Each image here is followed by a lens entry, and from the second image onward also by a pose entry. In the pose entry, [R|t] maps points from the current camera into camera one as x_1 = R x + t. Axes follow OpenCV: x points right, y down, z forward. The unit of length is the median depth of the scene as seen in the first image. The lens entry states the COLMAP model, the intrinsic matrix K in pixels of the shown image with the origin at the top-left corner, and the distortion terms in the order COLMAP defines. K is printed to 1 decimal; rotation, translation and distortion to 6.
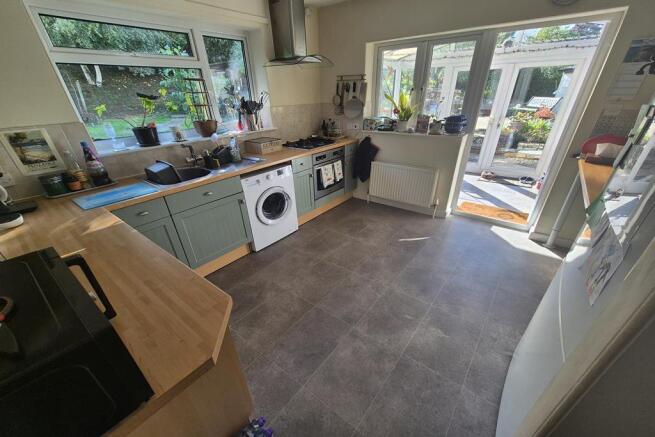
lens RADIAL K [[270.4, 0, 325.1], [0, 270.4, 227.6], [0, 0, 1]] dist [0.000288, 0.000124]
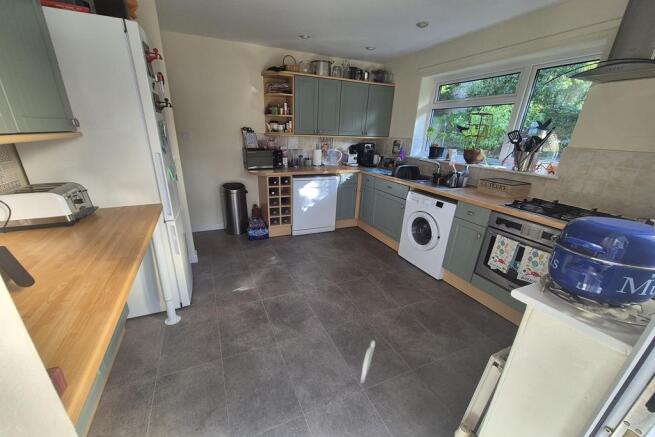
lens RADIAL K [[270.4, 0, 325.1], [0, 270.4, 227.6], [0, 0, 1]] dist [0.000288, 0.000124]
pose [[-0.465844, 0.309079, -0.829132, 0.712728], [-0.417257, 0.749567, 0.513853, -0.402031], [0.780311, 0.585337, -0.220216, 0.823716]]
